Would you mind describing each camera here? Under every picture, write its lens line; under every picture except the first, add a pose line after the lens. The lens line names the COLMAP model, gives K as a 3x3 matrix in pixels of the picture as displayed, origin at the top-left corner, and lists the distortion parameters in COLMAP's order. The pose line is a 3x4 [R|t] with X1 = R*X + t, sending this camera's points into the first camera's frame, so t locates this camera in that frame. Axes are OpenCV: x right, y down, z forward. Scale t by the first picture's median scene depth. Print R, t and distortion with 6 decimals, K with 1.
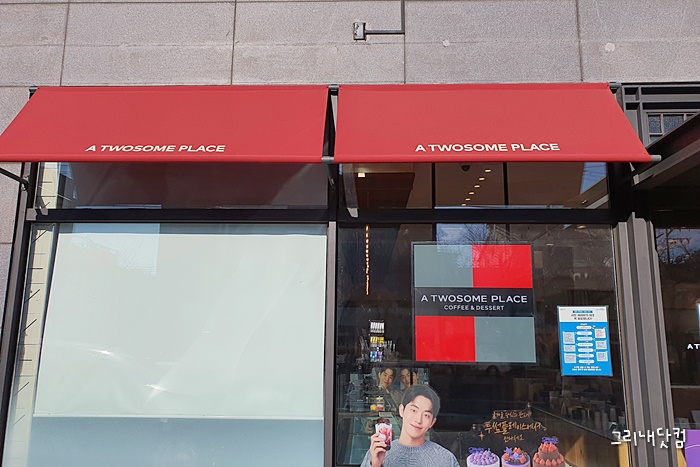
lens RADIAL K [[509.5, 0, 358.0], [0, 509.5, 240.4], [0, 0, 1]] dist [0.010912, -0.002269]
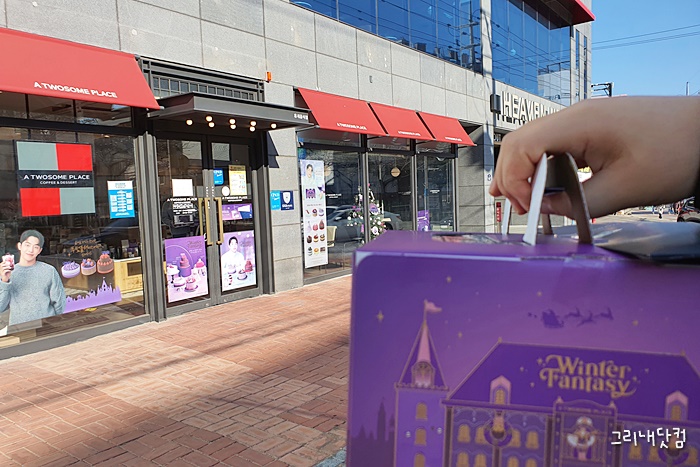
lens RADIAL K [[525.2, 0, 350.0], [0, 525.2, 233.5], [0, 0, 1]] dist [-0.008318, 0.038572]
pose [[0.555946, -0.095500, 0.825714, -0.677815], [-0.097919, 0.978937, 0.179149, -0.104706], [-0.825431, -0.180451, 0.534885, -0.723826]]
